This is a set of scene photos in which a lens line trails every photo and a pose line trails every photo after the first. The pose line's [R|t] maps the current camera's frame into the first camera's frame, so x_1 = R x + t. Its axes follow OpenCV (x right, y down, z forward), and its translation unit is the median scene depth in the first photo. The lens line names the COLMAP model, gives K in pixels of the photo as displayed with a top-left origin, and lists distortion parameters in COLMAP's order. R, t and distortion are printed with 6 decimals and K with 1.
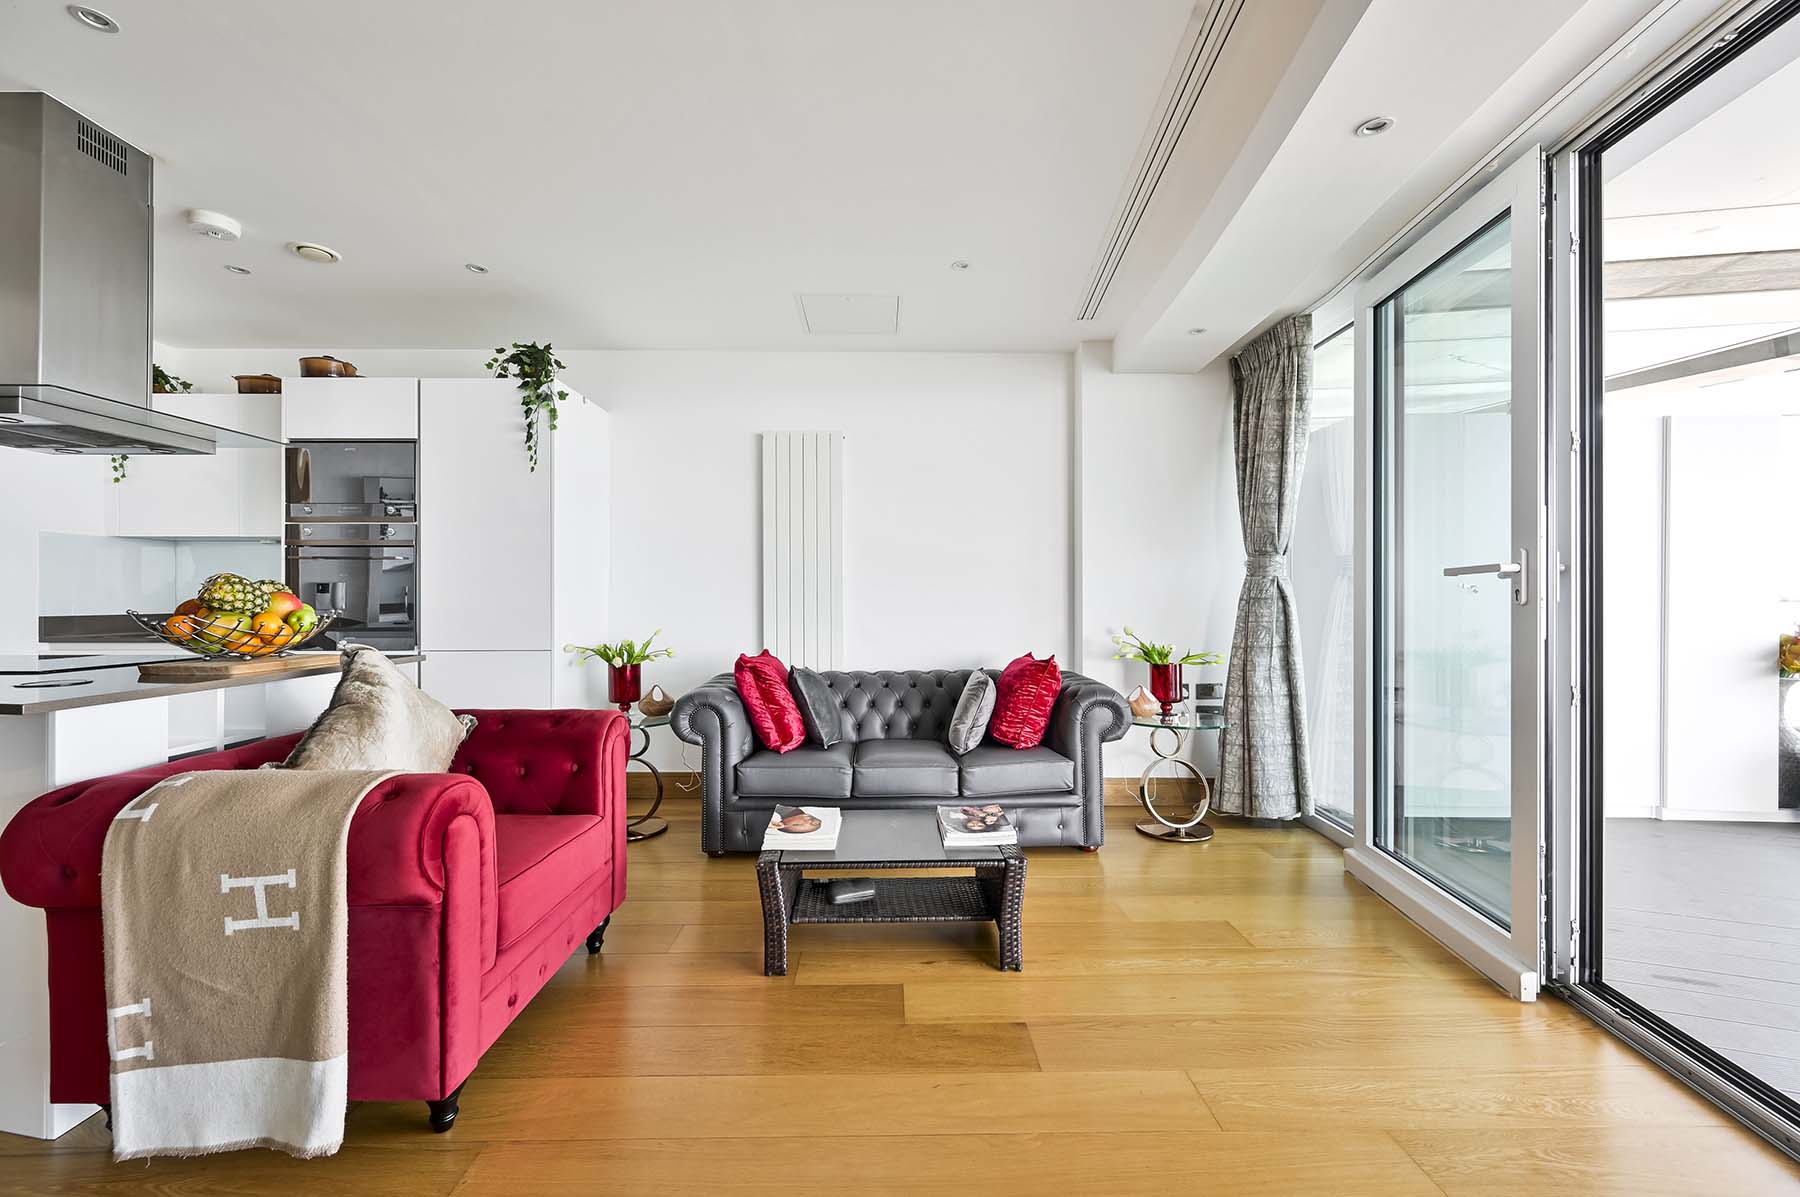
lens RADIAL K [[704.6, 0, 893.8], [0, 704.6, 594.7], [0, 0, 1]] dist [-0.001815, 0.000773]
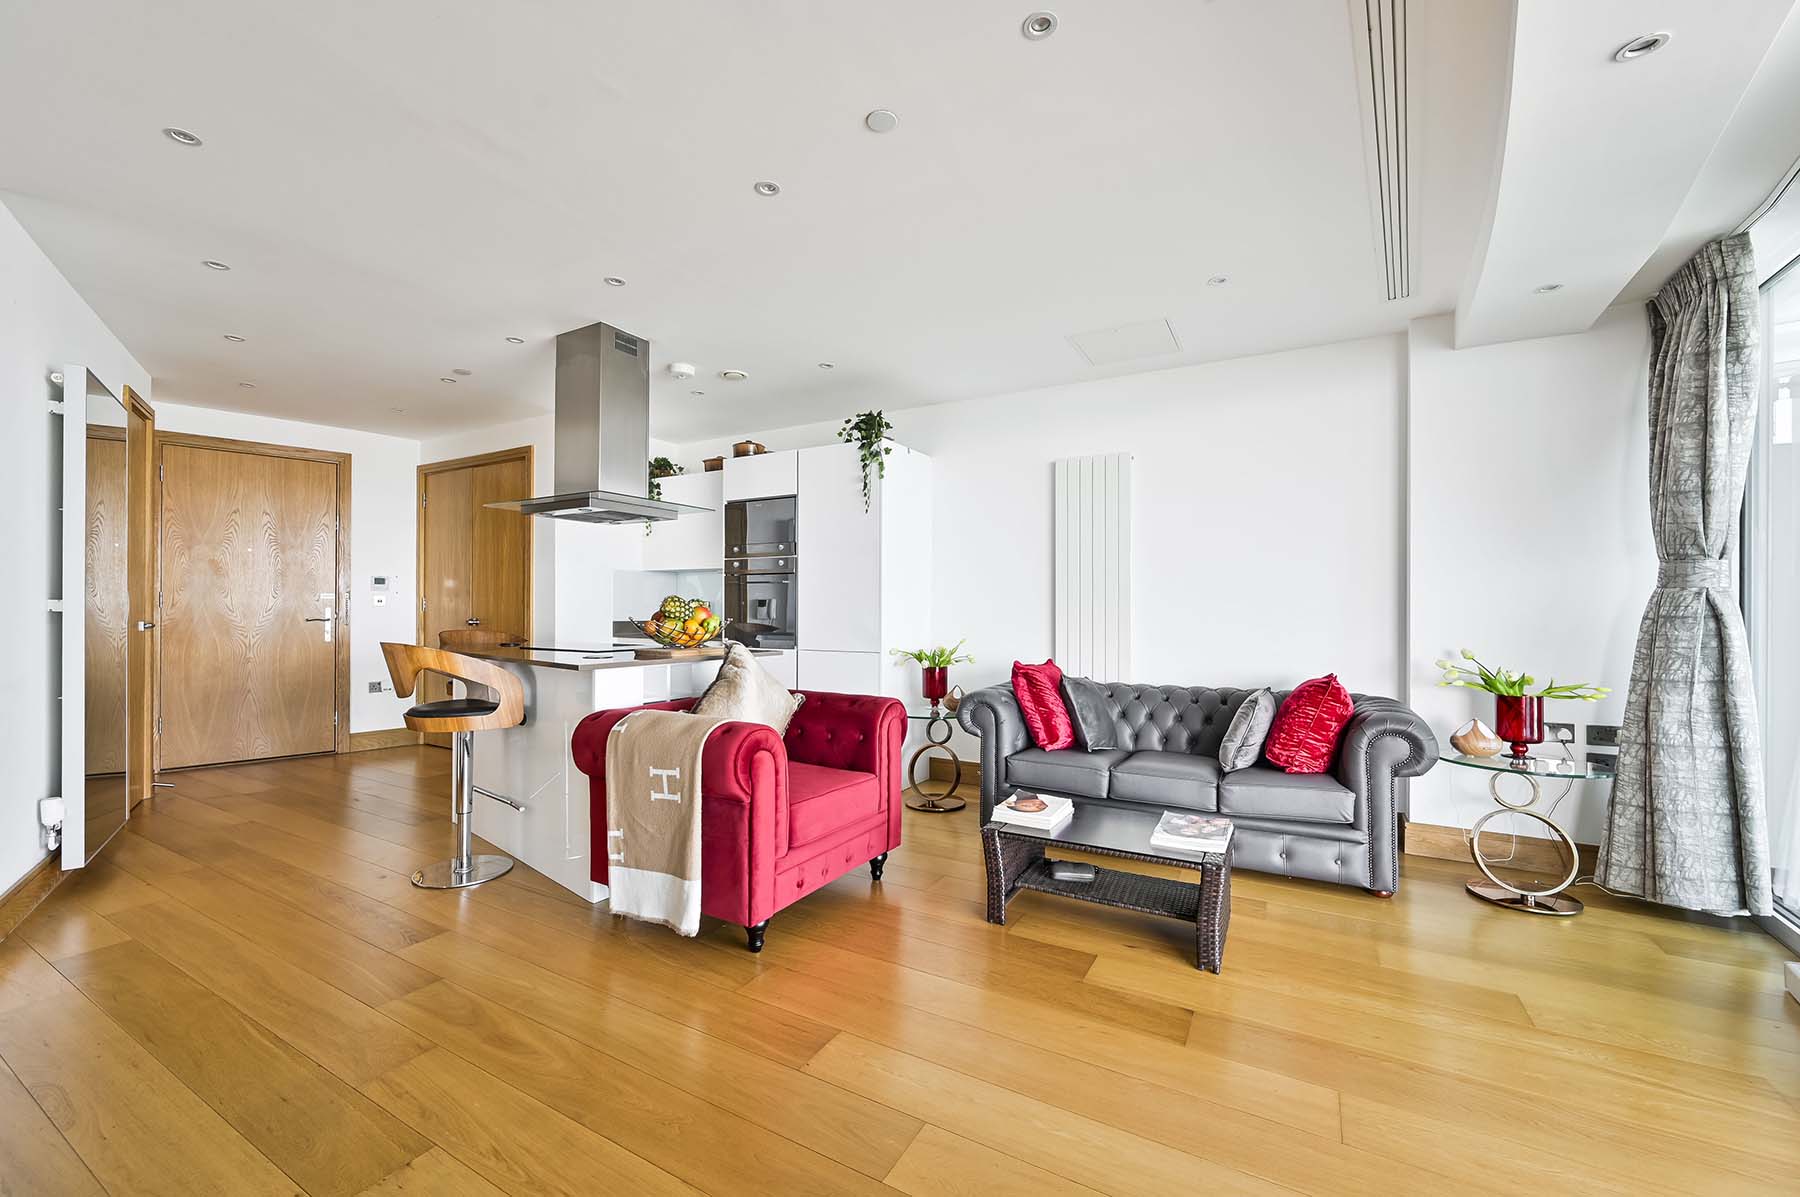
lens RADIAL K [[704.6, 0, 895.9], [0, 704.6, 613.7], [0, 0, 1]] dist [-0.001815, 0.000773]
pose [[0.861849, 0.007365, -0.507112, 0.196427], [-0.004212, 0.999964, 0.007364, -0.000630], [0.507148, -0.004210, 0.861849, -0.087495]]
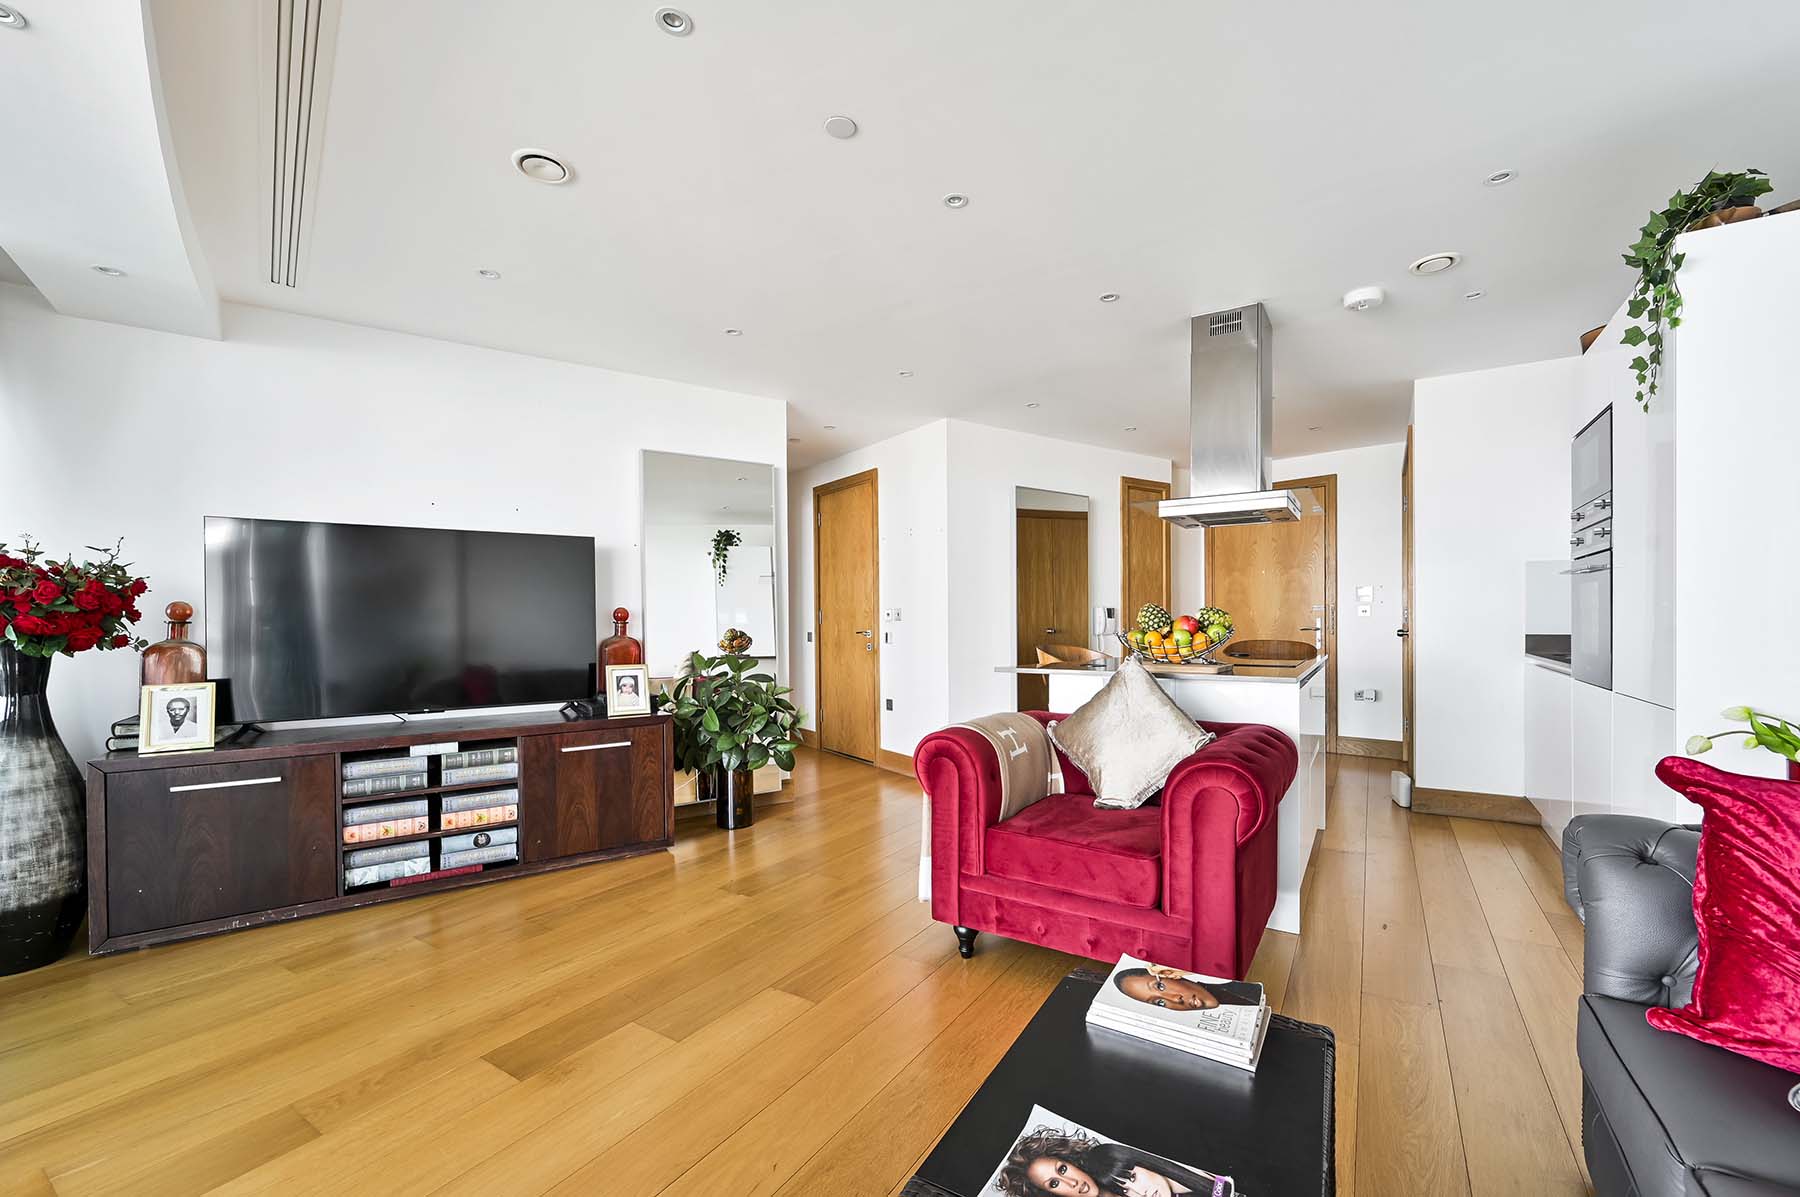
lens RADIAL K [[704.6, 0, 846.7], [0, 704.6, 626.4], [0, 0, 1]] dist [-0.001815, 0.000773]
pose [[-0.546461, 0.010907, -0.837414, 0.395369], [0.009044, 0.999934, 0.007122, 0.000090], [0.837436, -0.003681, -0.546523, 0.783500]]
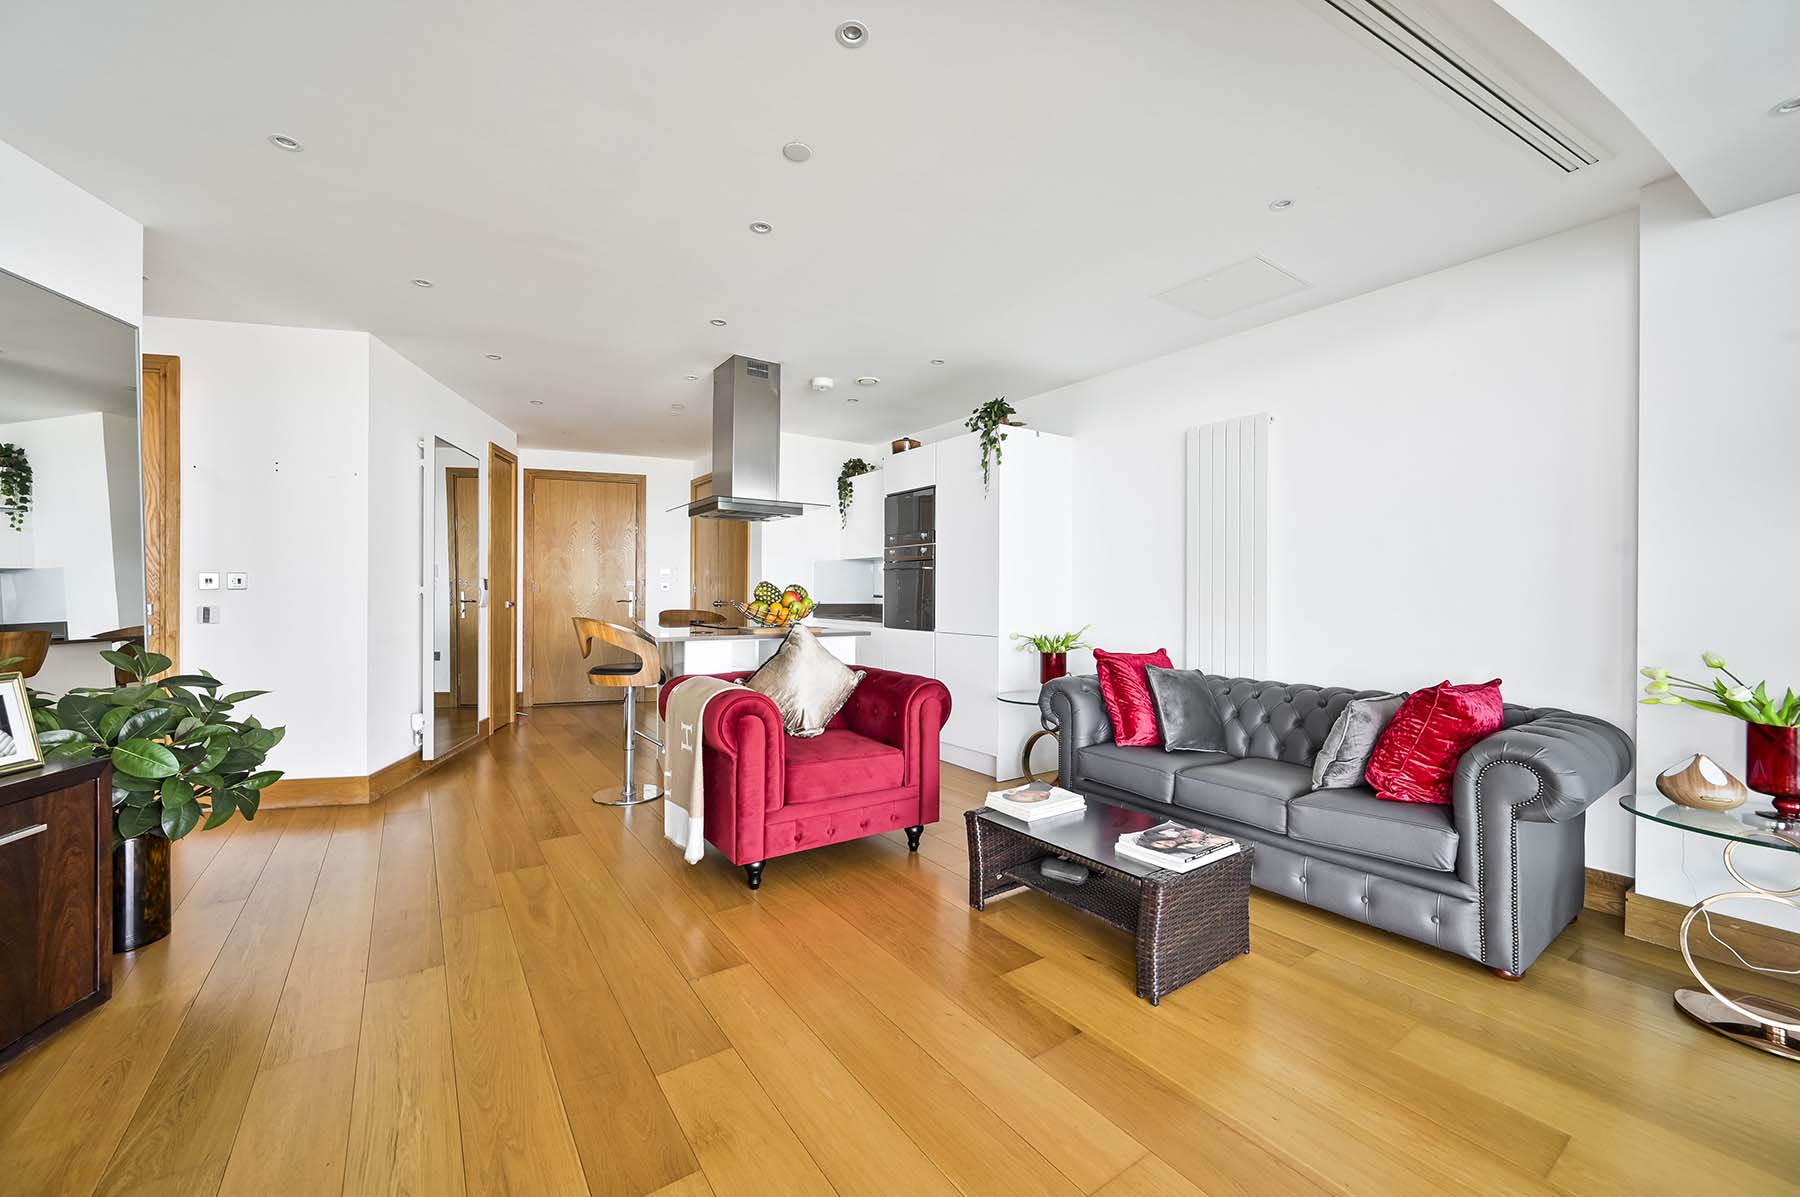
lens RADIAL K [[704.6, 0, 898.9], [0, 704.6, 593.4], [0, 0, 1]] dist [-0.001815, 0.000773]
pose [[0.559935, 0.004549, -0.828524, 0.506614], [-0.004738, 0.999986, 0.002289, -0.002231], [0.828523, 0.002644, 0.559948, 0.138966]]
